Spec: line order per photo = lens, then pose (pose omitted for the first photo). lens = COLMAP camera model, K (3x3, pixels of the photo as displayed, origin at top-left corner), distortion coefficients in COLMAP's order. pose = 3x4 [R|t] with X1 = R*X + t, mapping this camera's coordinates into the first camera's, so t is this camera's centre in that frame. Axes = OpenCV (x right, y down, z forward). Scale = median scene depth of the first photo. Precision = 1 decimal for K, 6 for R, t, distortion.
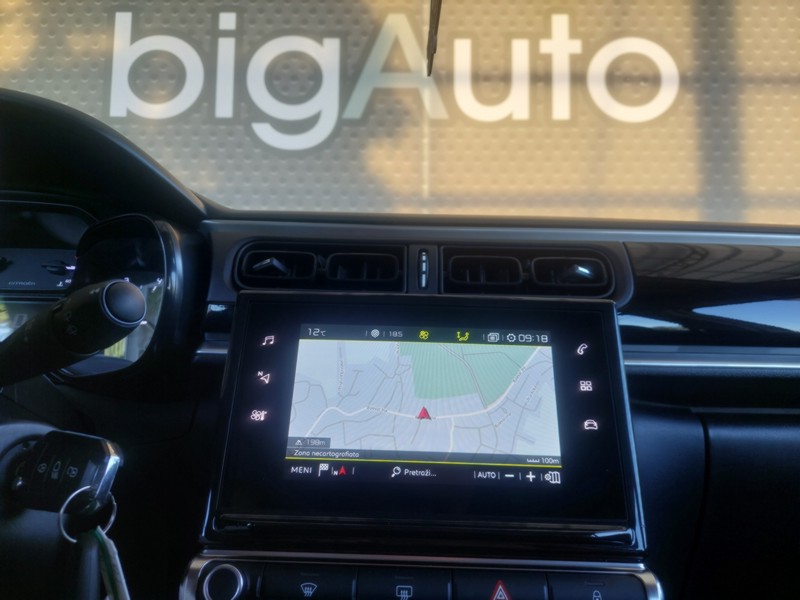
lens RADIAL K [[588.0, 0, 403.2], [0, 588.0, 284.5], [0, 0, 1]] dist [0.040908, -0.042564]
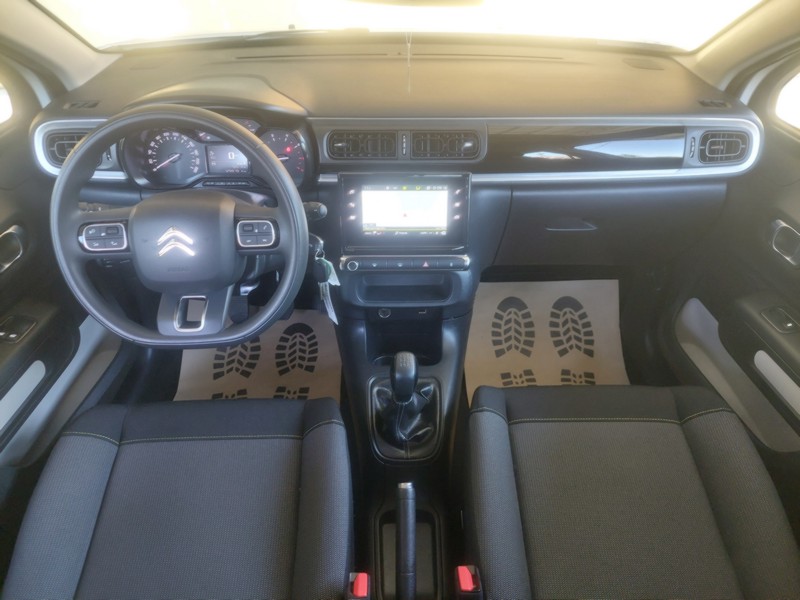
lens RADIAL K [[588.4, 0, 408.8], [0, 588.4, 303.5], [0, 0, 1]] dist [0.050328, -0.041050]
pose [[0.999059, -0.036626, 0.023222, -0.025754], [0.010149, 0.718051, 0.695917, -1.212754], [-0.042163, -0.695026, 0.717747, -1.182060]]
